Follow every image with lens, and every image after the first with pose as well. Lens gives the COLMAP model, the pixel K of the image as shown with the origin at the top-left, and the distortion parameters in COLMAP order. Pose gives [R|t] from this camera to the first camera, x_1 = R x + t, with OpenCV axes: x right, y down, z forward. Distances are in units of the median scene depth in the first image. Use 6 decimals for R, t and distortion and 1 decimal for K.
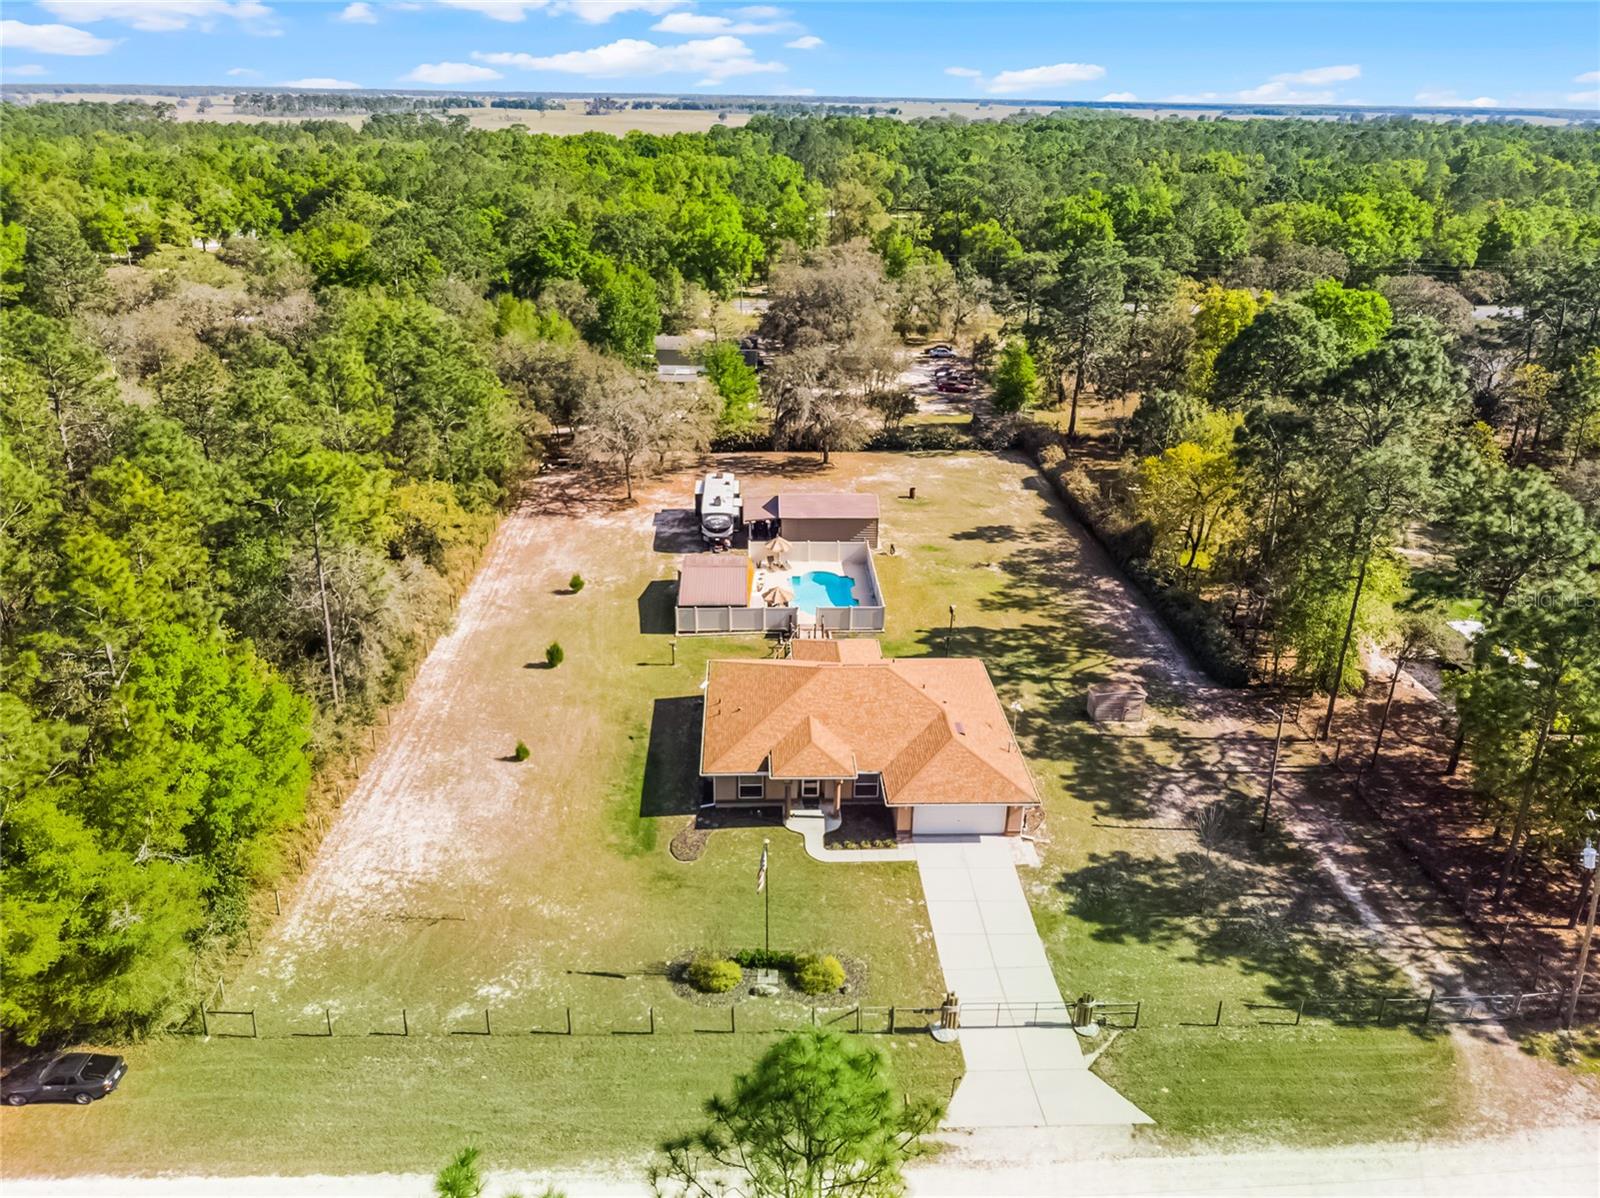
lens RADIAL K [[1187.4, 0, 808.3], [0, 1187.4, 602.5], [0, 0, 1]] dist [-0.012570, 0.014263]
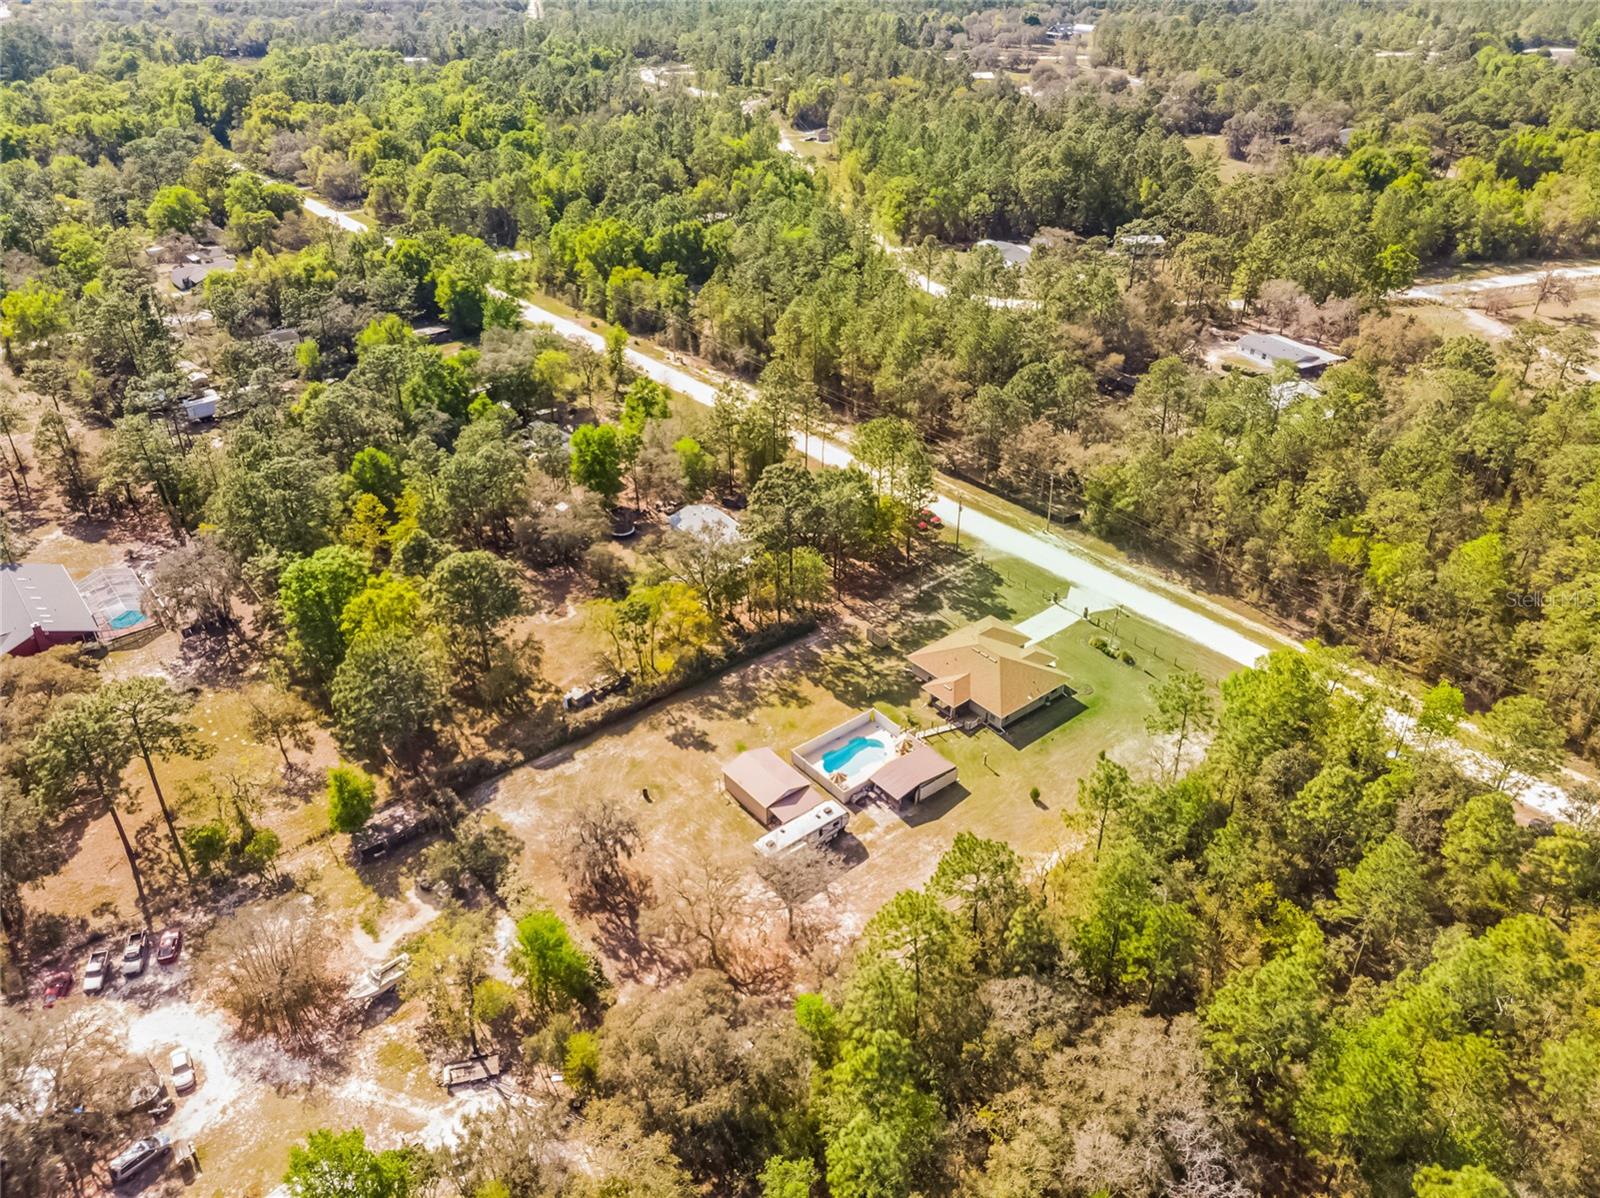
lens RADIAL K [[1187.4, 0, 800.9], [0, 1187.4, 591.5], [0, 0, 1]] dist [-0.012570, 0.014263]
pose [[-0.596023, -0.434971, 0.674949, -1.038618], [0.303185, 0.656438, 0.690774, -1.437321], [-0.743529, 0.616352, -0.259375, 1.498988]]
